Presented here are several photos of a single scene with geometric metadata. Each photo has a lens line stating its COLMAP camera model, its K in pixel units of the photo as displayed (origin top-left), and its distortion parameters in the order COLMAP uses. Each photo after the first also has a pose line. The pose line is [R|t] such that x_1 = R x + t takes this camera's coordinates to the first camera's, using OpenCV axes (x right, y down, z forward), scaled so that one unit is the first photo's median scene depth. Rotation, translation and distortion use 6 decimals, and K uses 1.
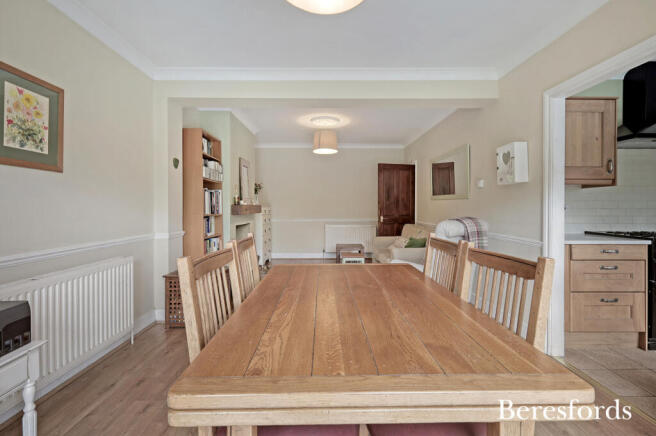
lens RADIAL K [[284.6, 0, 324.4], [0, 284.6, 209.6], [0, 0, 1]] dist [0.005614, 0.000327]
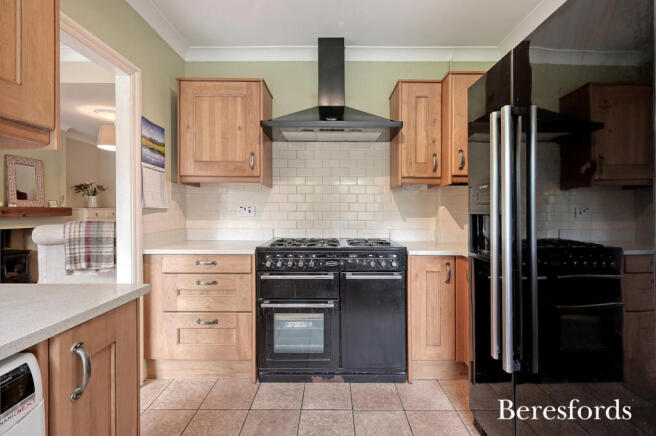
lens RADIAL K [[284.6, 0, 330.5], [0, 284.6, 213.4], [0, 0, 1]] dist [0.005614, 0.000327]
pose [[0.999984, 0.005186, -0.002029, 1.235937], [-0.005166, 0.999938, 0.009830, -0.006934], [0.002080, -0.009820, 0.999950, 0.161554]]
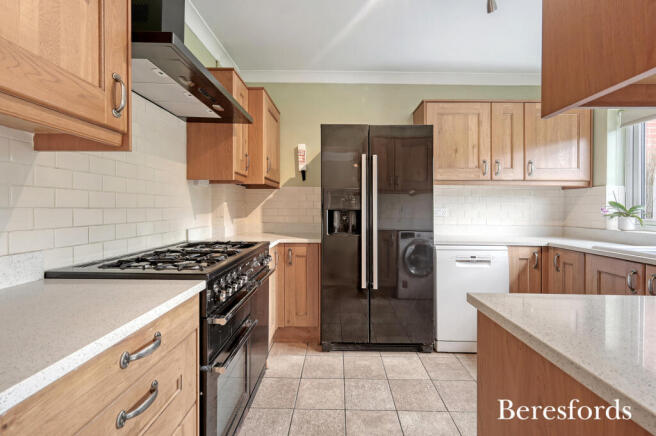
lens RADIAL K [[284.6, 0, 339.8], [0, 284.6, 206.8], [0, 0, 1]] dist [0.005614, 0.000327]
pose [[0.017406, 0.000632, 0.999848, 0.633017], [-0.003246, 0.999995, -0.000576, -0.006878], [-0.999843, -0.003235, 0.017408, 0.707886]]
